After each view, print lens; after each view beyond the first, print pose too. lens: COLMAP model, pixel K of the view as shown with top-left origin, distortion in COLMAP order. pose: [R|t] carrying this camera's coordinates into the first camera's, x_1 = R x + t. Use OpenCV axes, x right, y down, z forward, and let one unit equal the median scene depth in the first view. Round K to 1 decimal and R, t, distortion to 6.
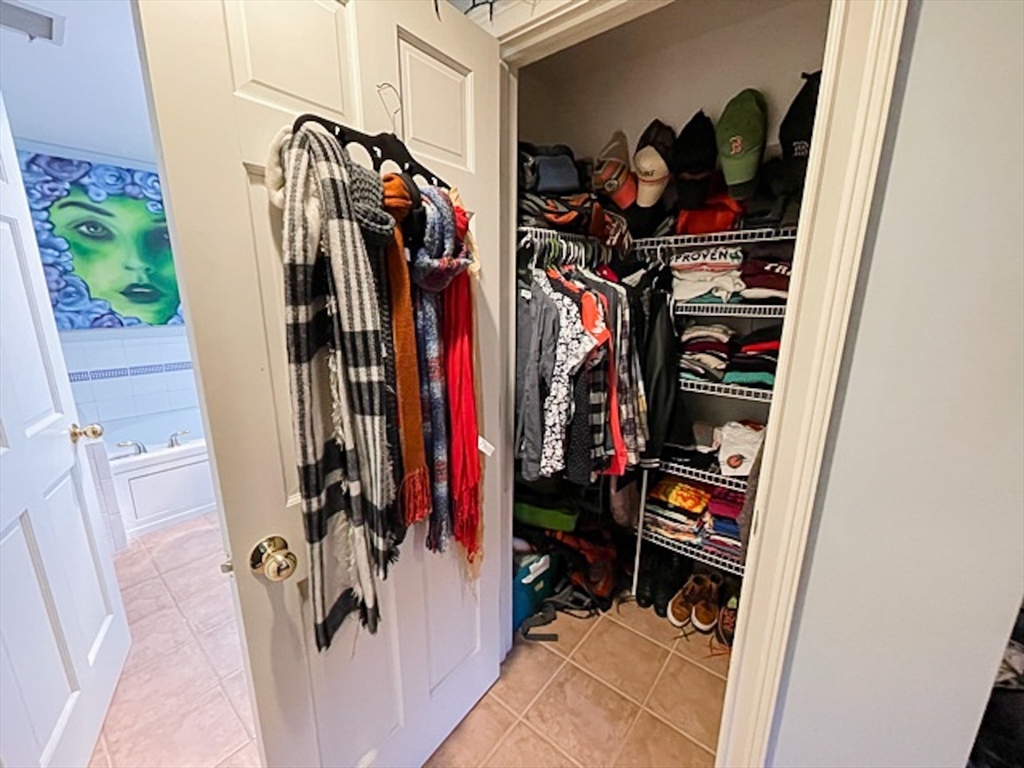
lens RADIAL K [[413.1, 0, 508.7], [0, 413.1, 387.5], [0, 0, 1]] dist [0.001981, -0.000967]
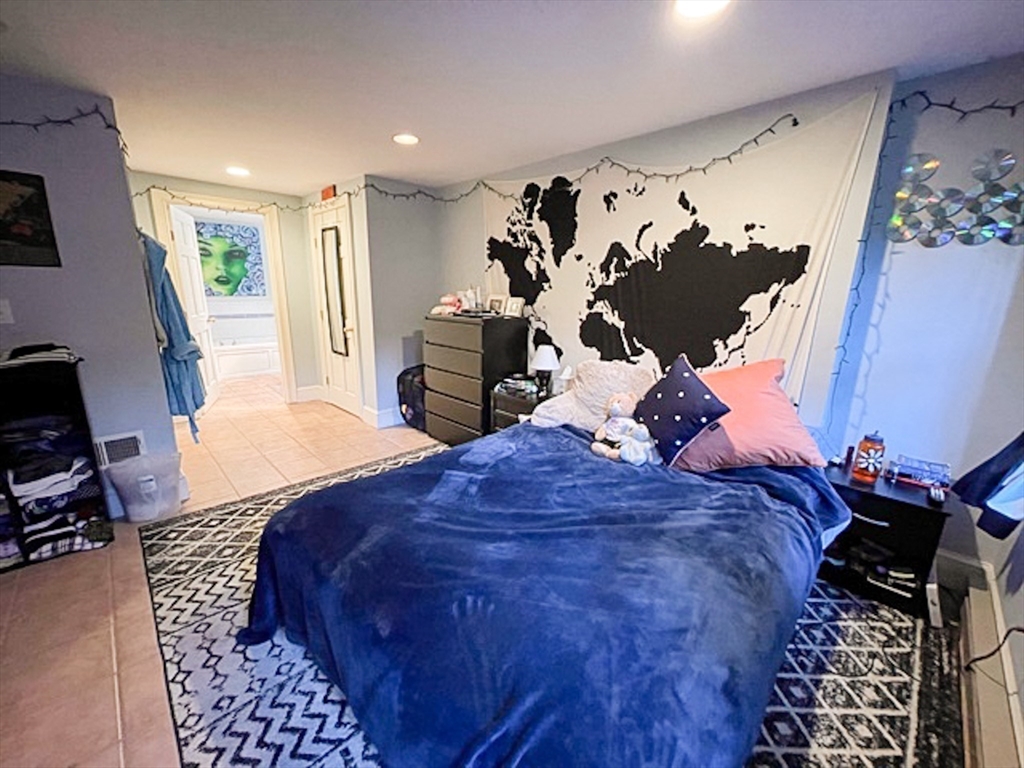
lens RADIAL K [[413.1, 0, 503.6], [0, 413.1, 383.8], [0, 0, 1]] dist [0.001981, -0.000967]
pose [[0.993566, 0.033109, -0.108309, 0.900172], [-0.032694, 0.999450, 0.005610, 0.275683], [0.108435, -0.002033, 0.994101, -1.083670]]
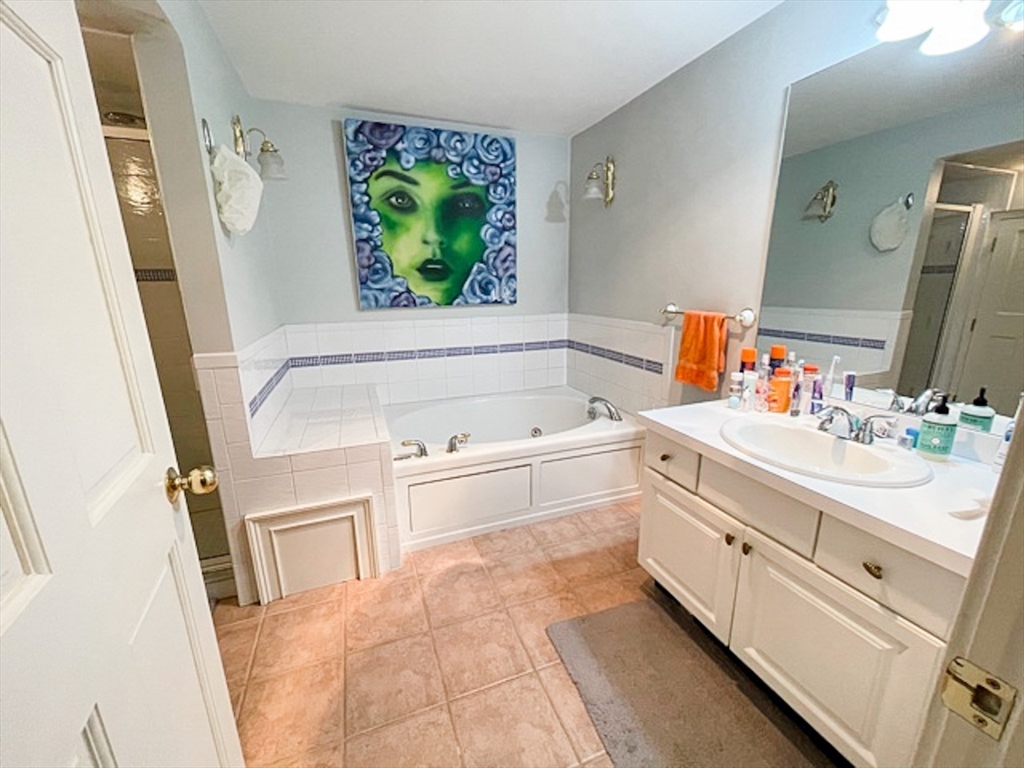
lens RADIAL K [[413.1, 0, 509.3], [0, 413.1, 385.8], [0, 0, 1]] dist [0.001981, -0.000967]
pose [[0.872000, 0.104875, -0.478140, -0.307040], [-0.094413, 0.994472, 0.045942, -0.033712], [0.480315, 0.005082, 0.877081, 0.307019]]
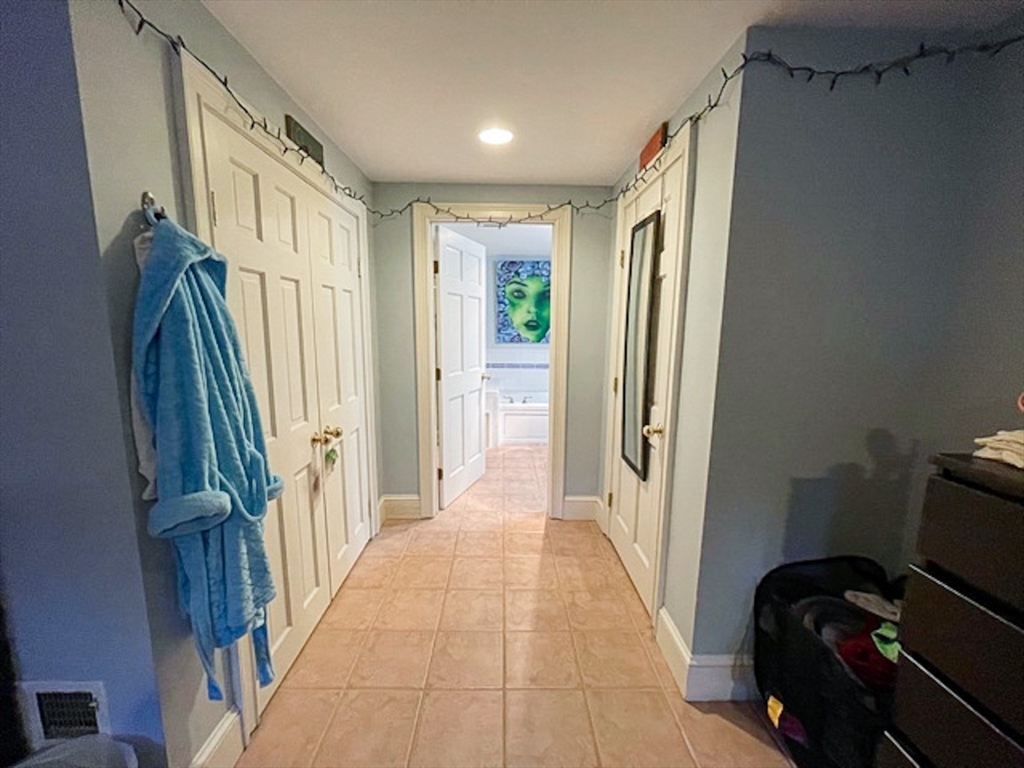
lens RADIAL K [[413.1, 0, 507.2], [0, 413.1, 387.2], [0, 0, 1]] dist [0.001981, -0.000967]
pose [[0.646073, 0.112899, -0.754880, 0.528336], [-0.175483, 0.984478, -0.002952, 0.080809], [0.742829, 0.134376, 0.655857, -0.297992]]
